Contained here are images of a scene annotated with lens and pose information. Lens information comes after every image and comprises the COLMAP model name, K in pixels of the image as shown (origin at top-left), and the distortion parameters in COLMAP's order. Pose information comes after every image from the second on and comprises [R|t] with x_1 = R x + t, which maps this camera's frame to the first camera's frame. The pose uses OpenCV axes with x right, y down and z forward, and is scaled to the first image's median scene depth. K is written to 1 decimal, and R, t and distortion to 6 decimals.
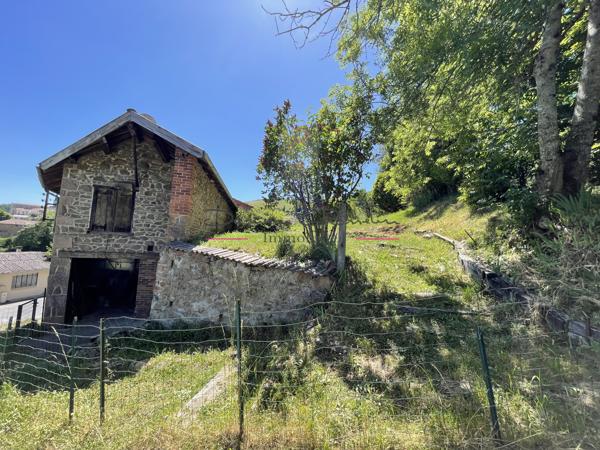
lens RADIAL K [[243.9, 0, 300.0], [0, 243.9, 225.0], [0, 0, 1]] dist [-0.000172, -0.000060]
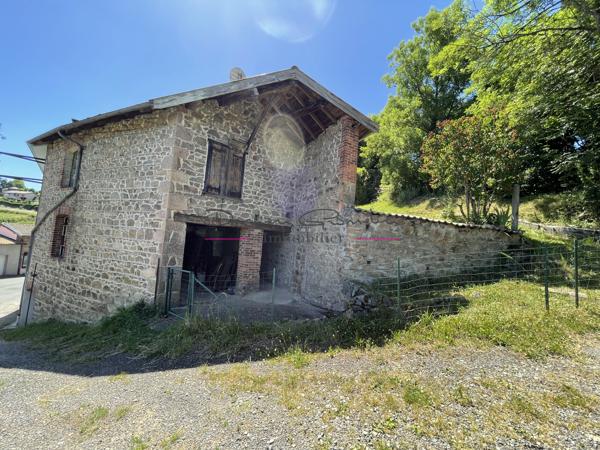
lens RADIAL K [[243.9, 0, 300.0], [0, 243.9, 225.0], [0, 0, 1]] dist [-0.000172, -0.000060]
pose [[0.923949, 0.040232, 0.380393, -0.866992], [-0.051007, 0.998531, 0.018286, 0.104638], [-0.379099, -0.036298, 0.924644, 0.080460]]
